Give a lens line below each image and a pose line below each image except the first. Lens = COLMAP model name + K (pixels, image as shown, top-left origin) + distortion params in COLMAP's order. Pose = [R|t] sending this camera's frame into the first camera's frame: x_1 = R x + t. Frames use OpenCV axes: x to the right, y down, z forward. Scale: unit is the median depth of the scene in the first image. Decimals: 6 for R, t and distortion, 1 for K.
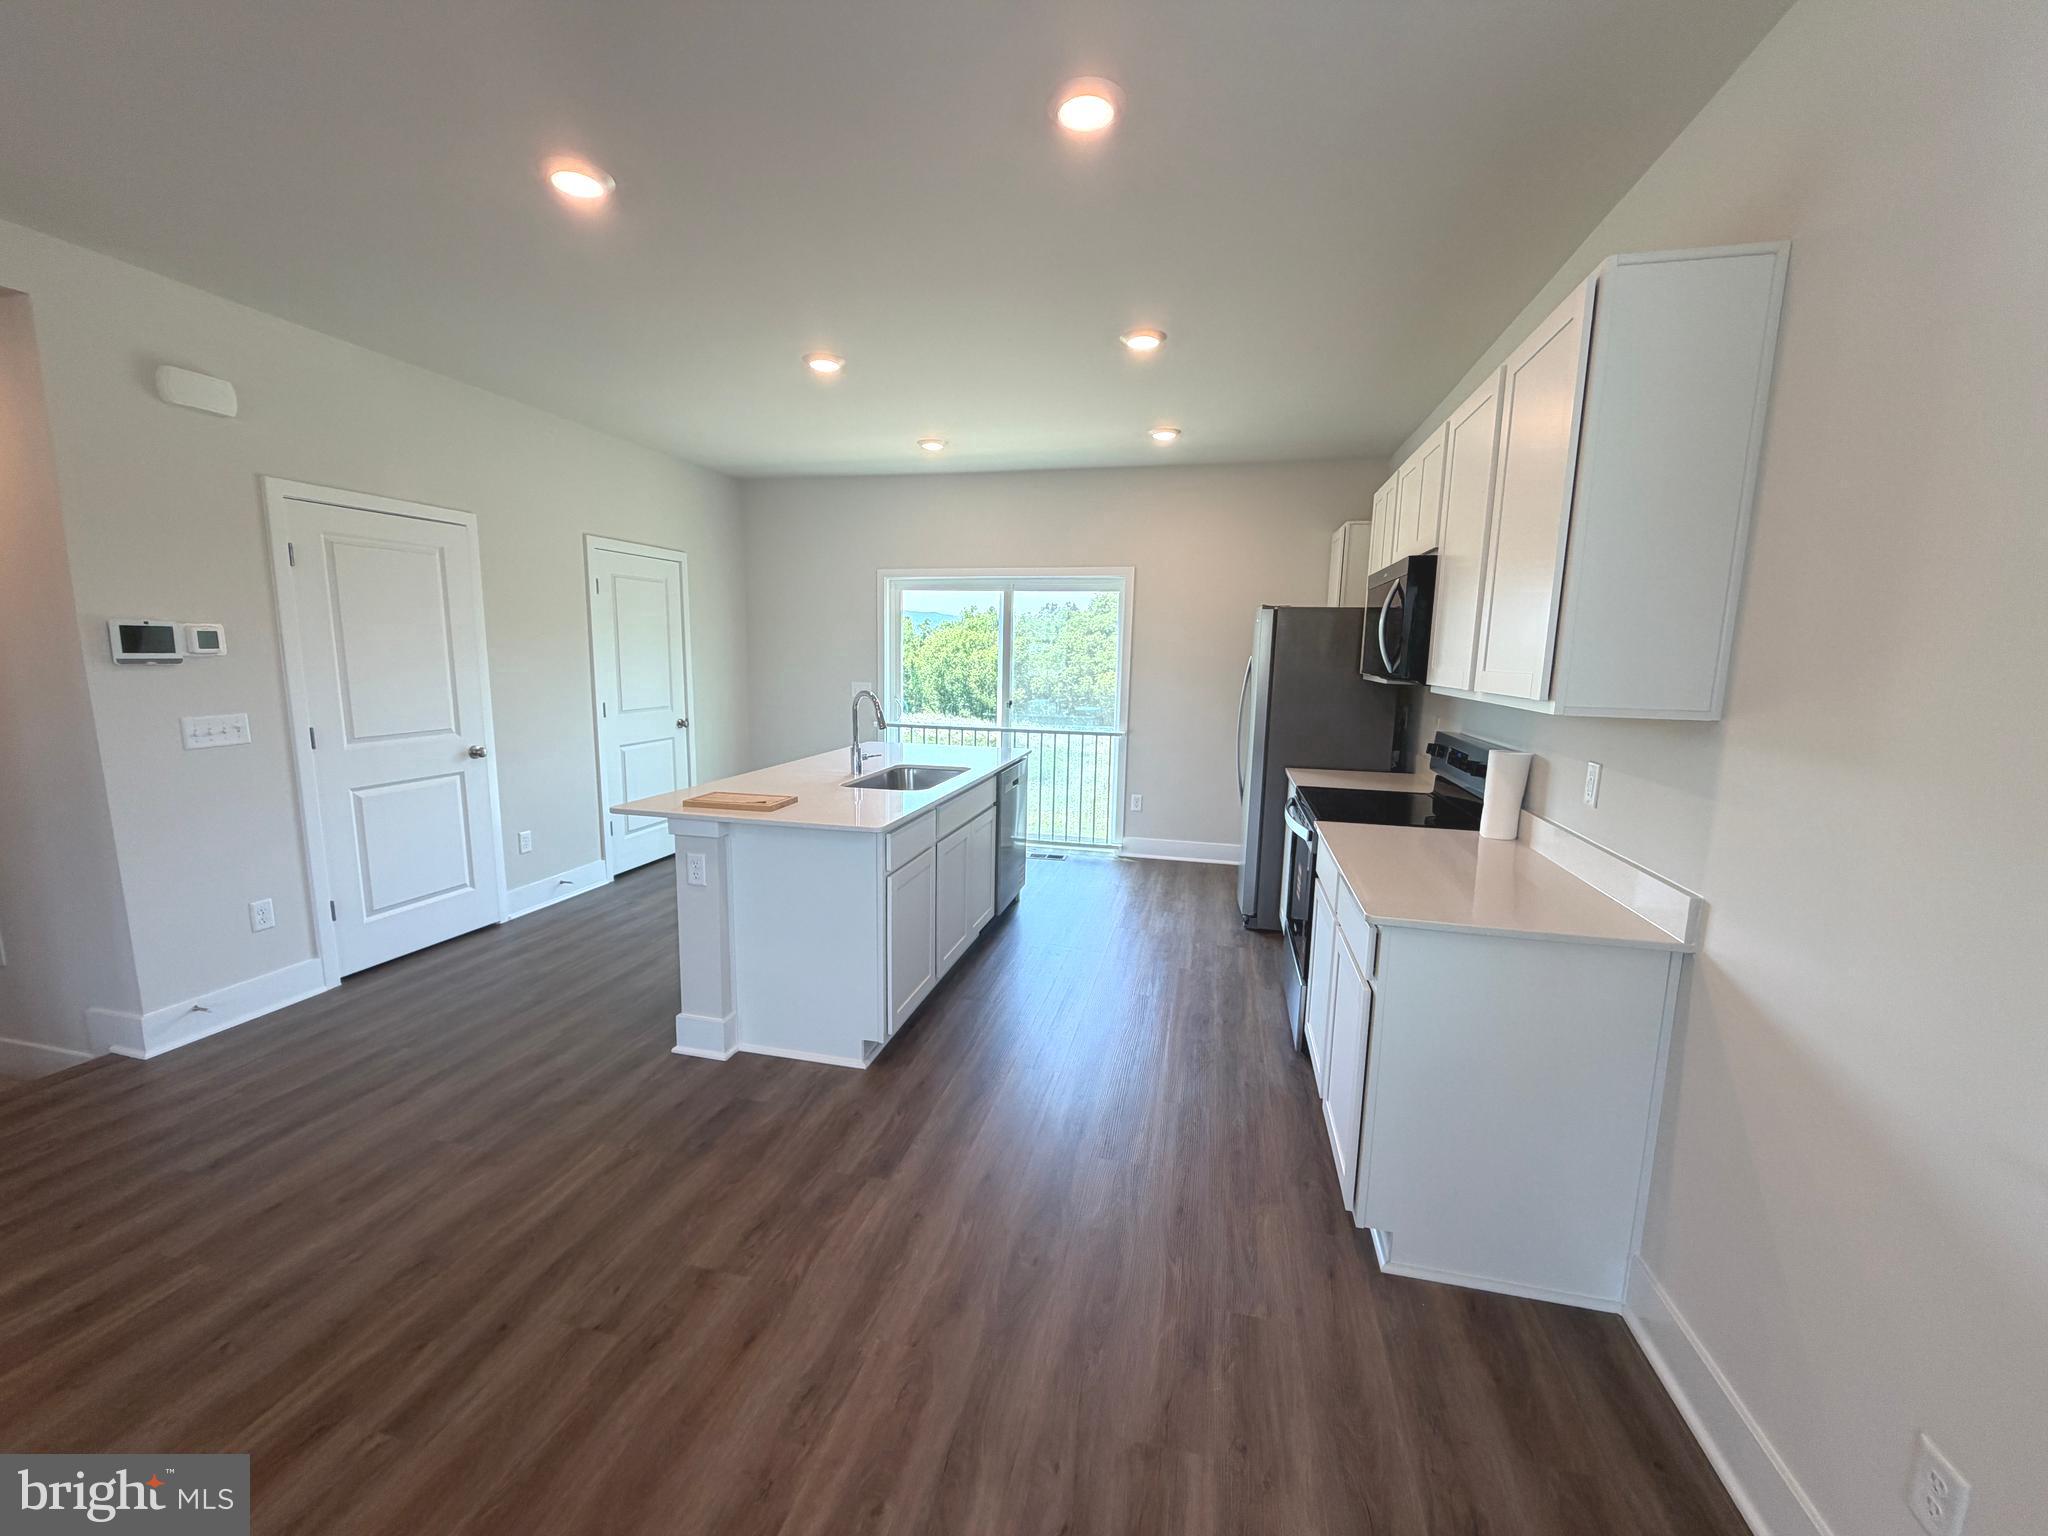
lens RADIAL K [[816.0, 0, 1015.4], [0, 816.0, 771.6], [0, 0, 1]] dist [-0.000737, 0.000094]
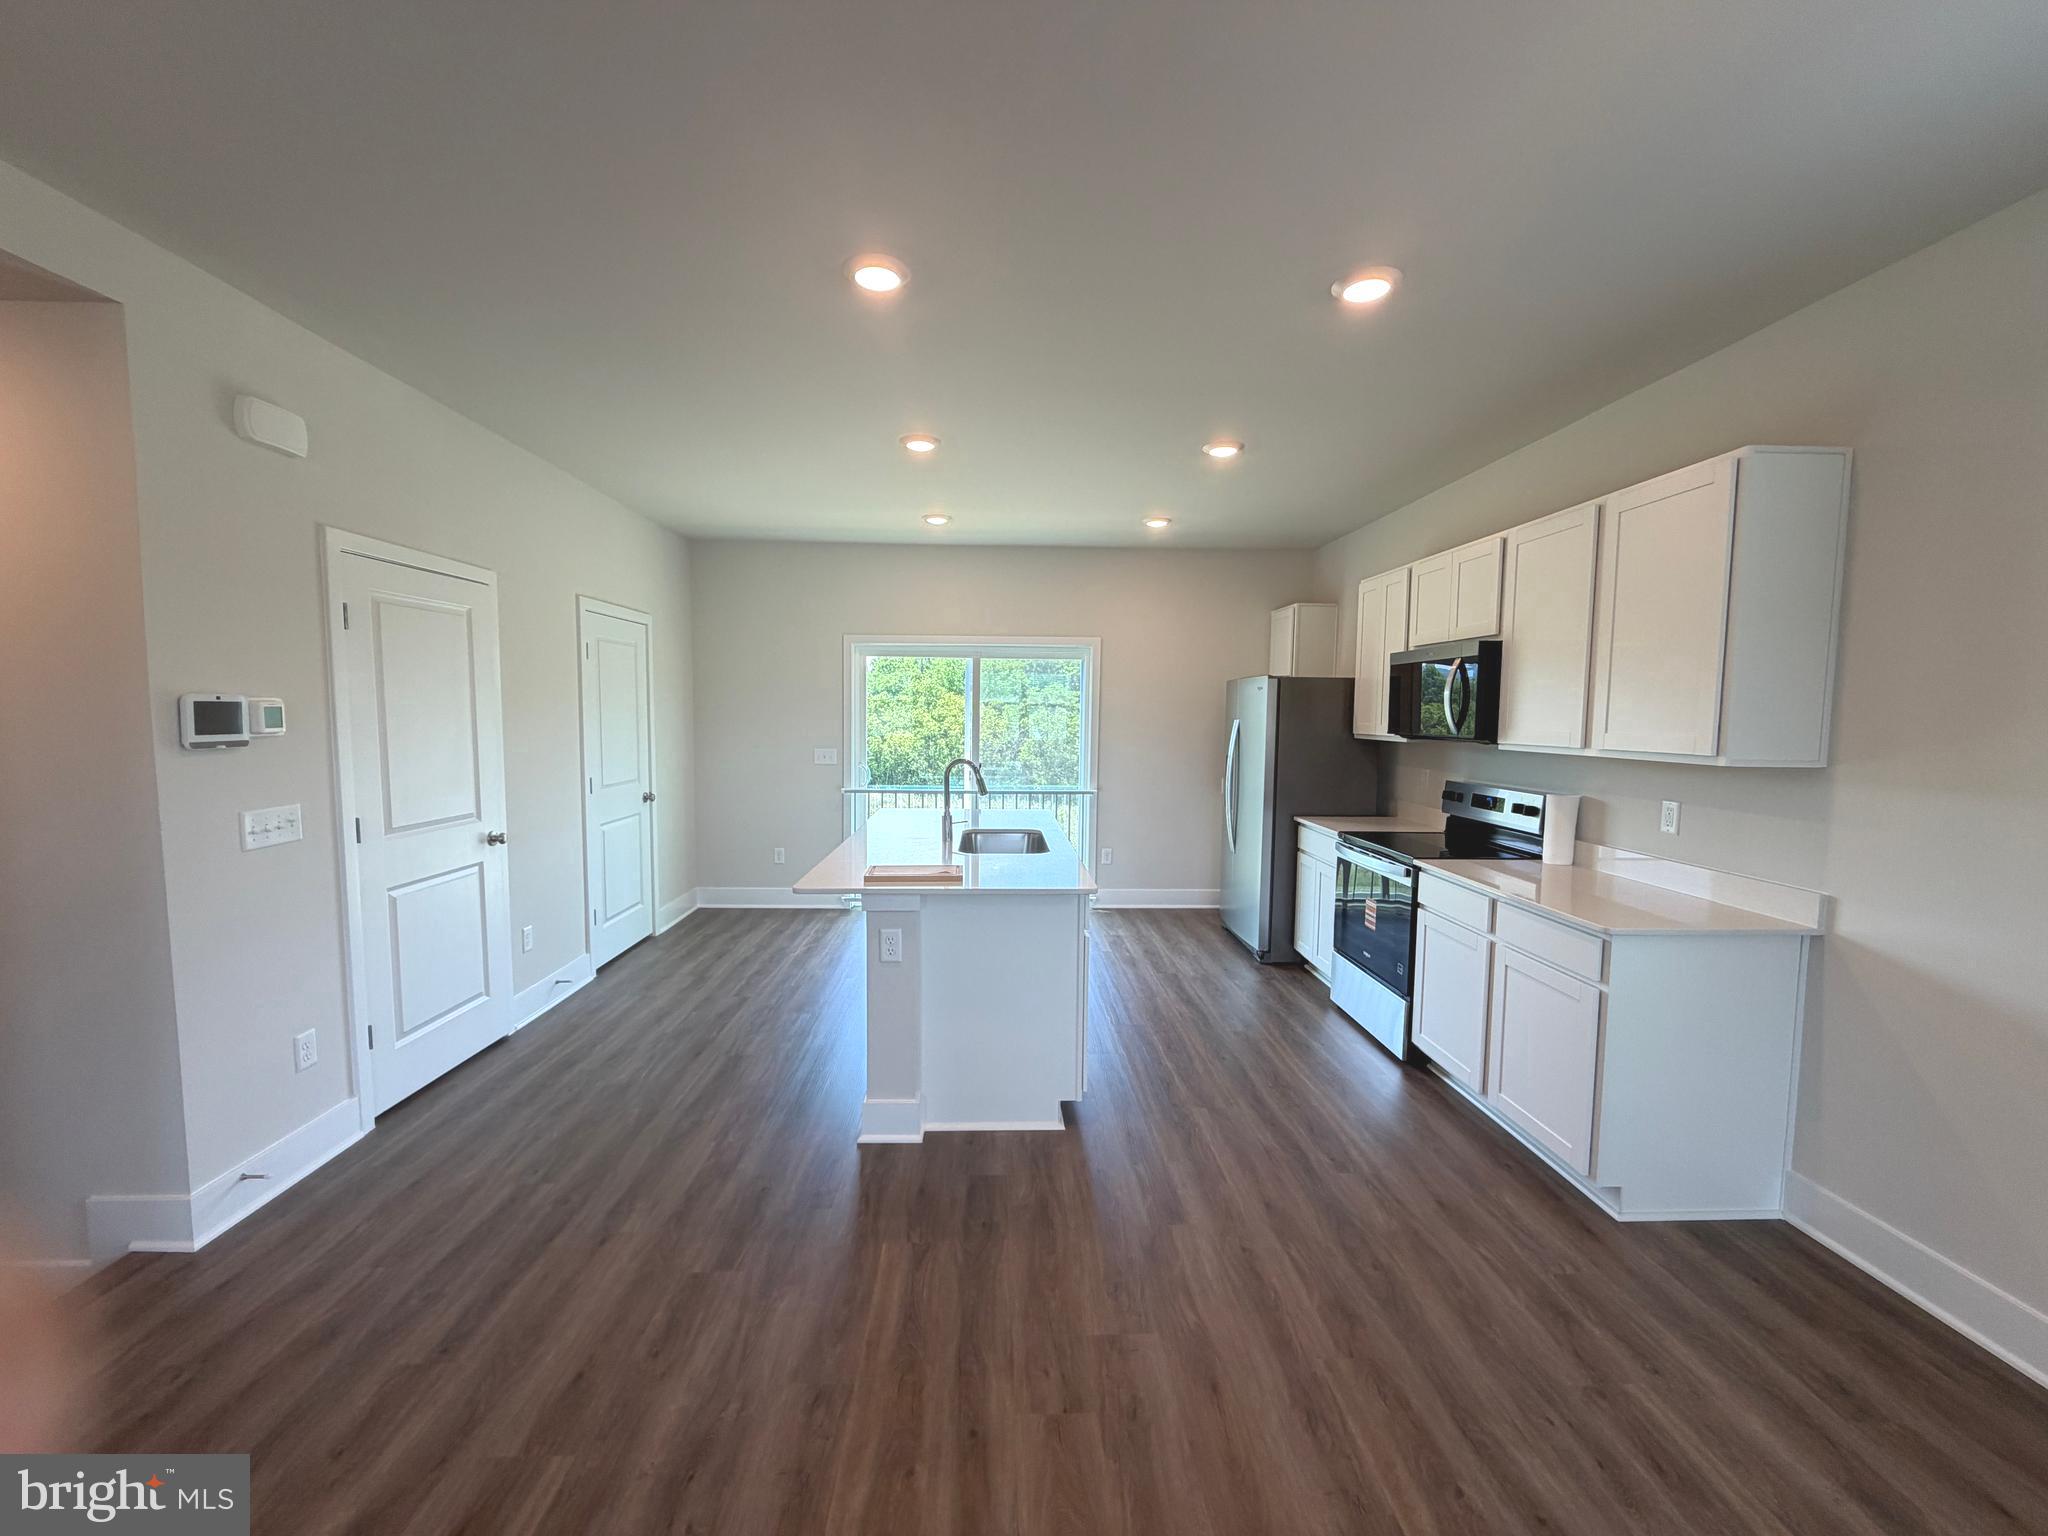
lens RADIAL K [[816.0, 0, 1015.4], [0, 816.0, 771.6], [0, 0, 1]] dist [-0.000737, 0.000094]
pose [[0.963231, -0.028609, 0.267148, -0.464200], [0.047488, 0.996789, -0.064478, -0.016166], [-0.264446, 0.074793, 0.961496, 0.005642]]
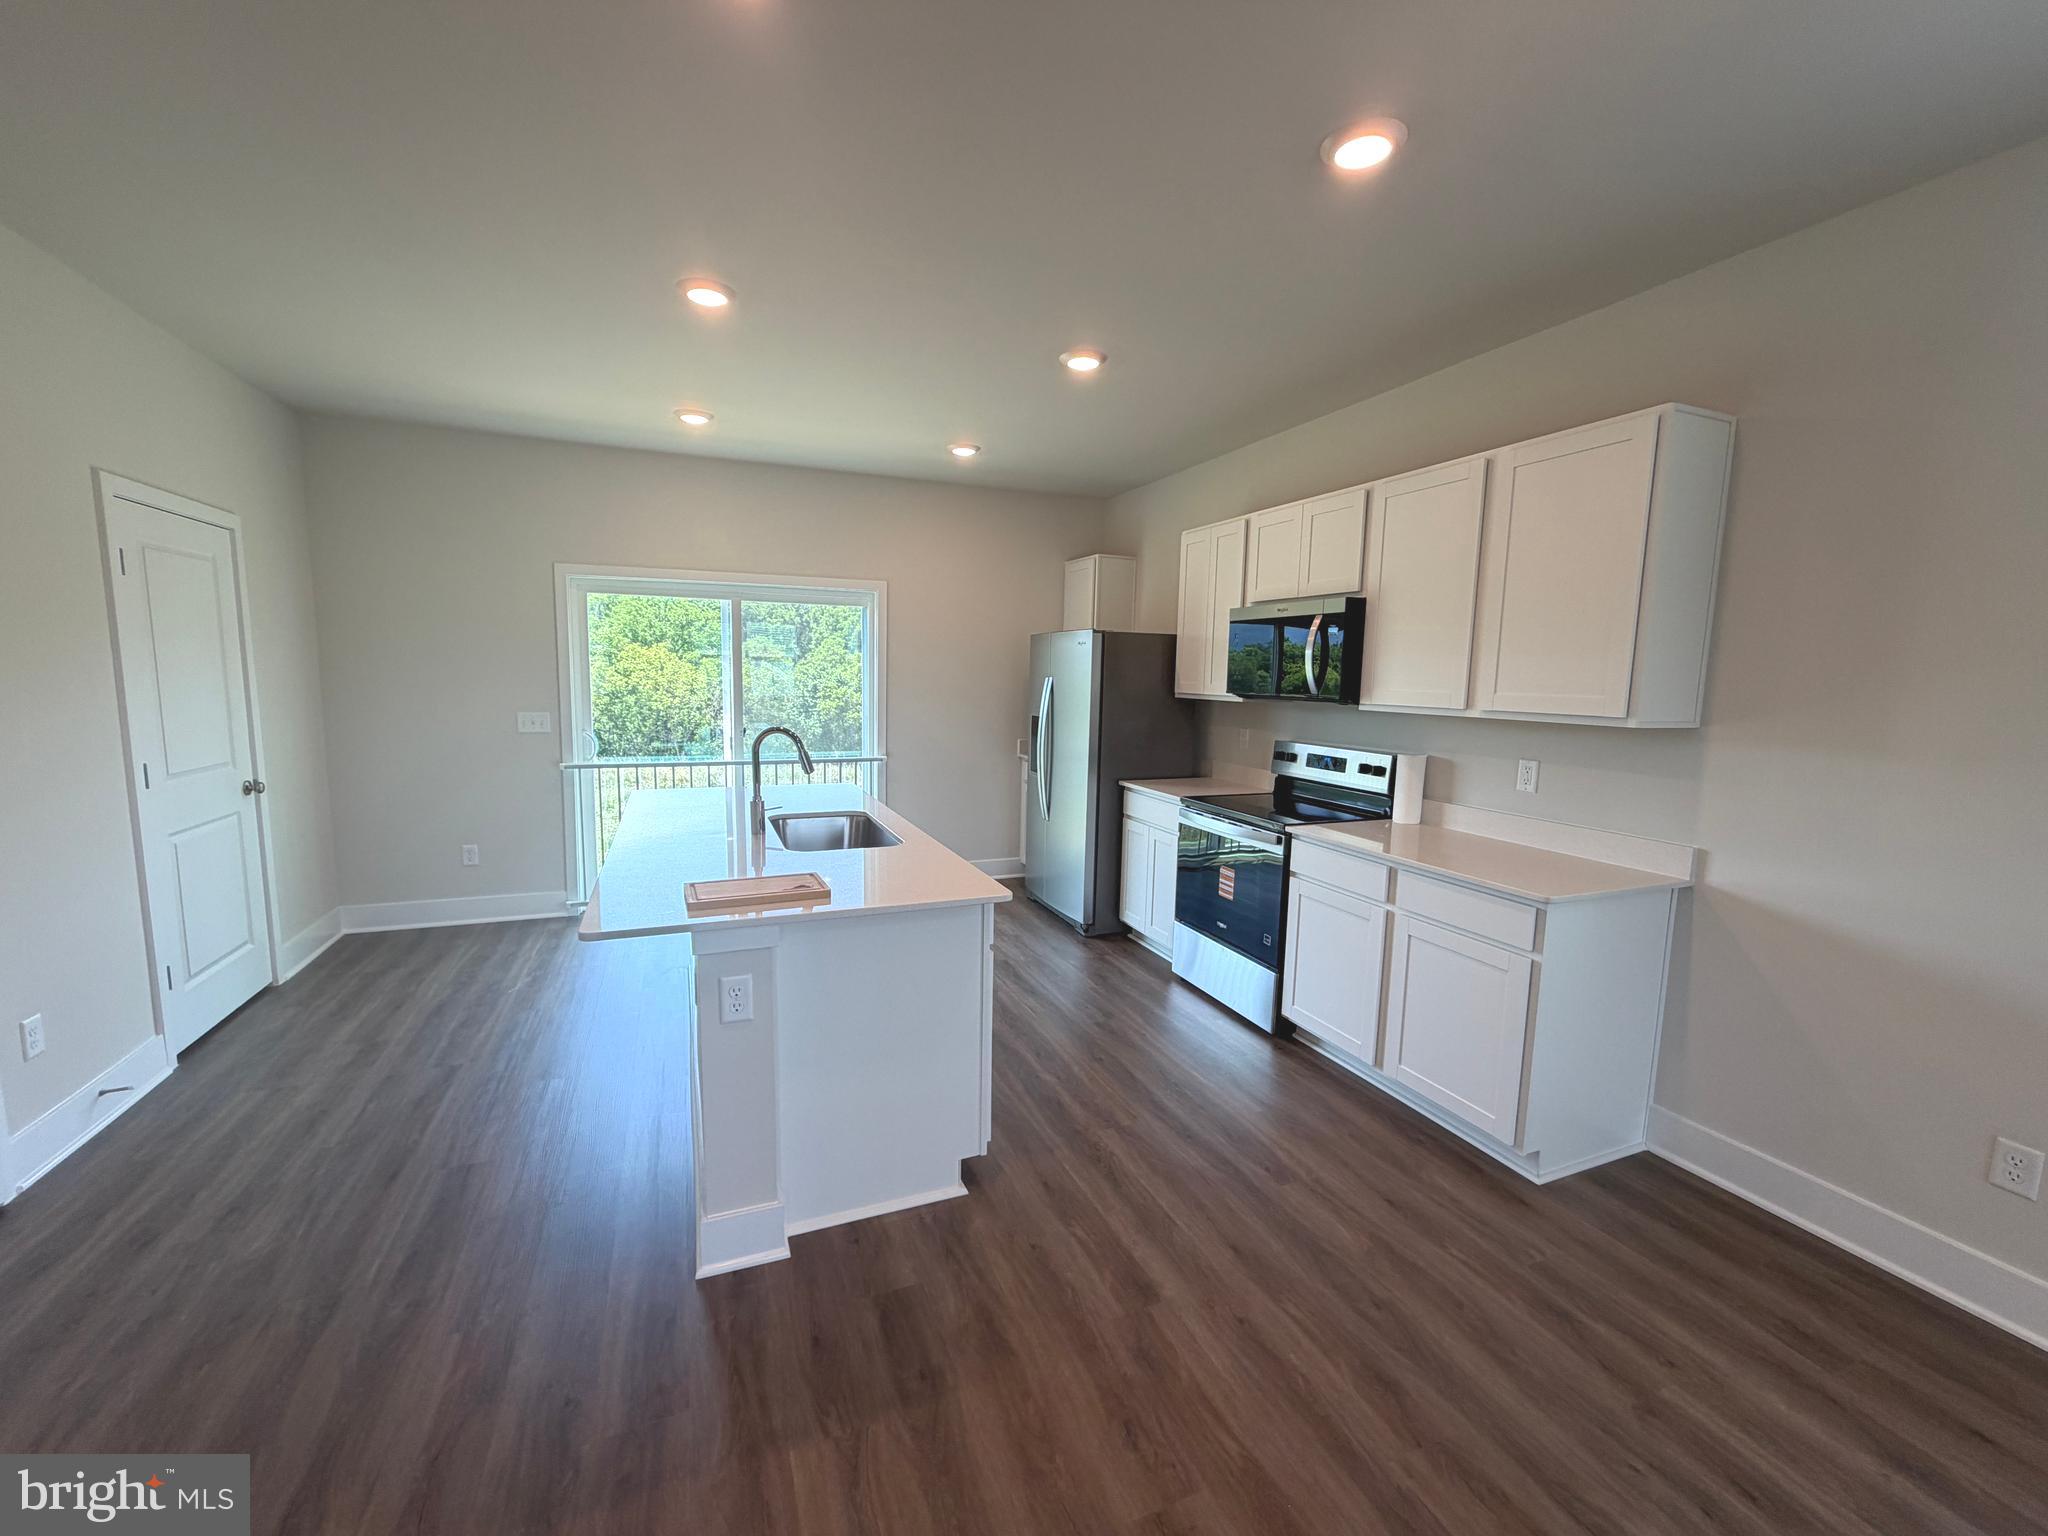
lens RADIAL K [[816.0, 0, 1015.4], [0, 816.0, 771.6], [0, 0, 1]] dist [-0.000737, 0.000094]
pose [[0.810095, -0.074838, 0.581502, -0.541812], [0.083117, 0.996462, 0.012451, -0.055306], [-0.580377, 0.038246, 0.813449, 0.275011]]
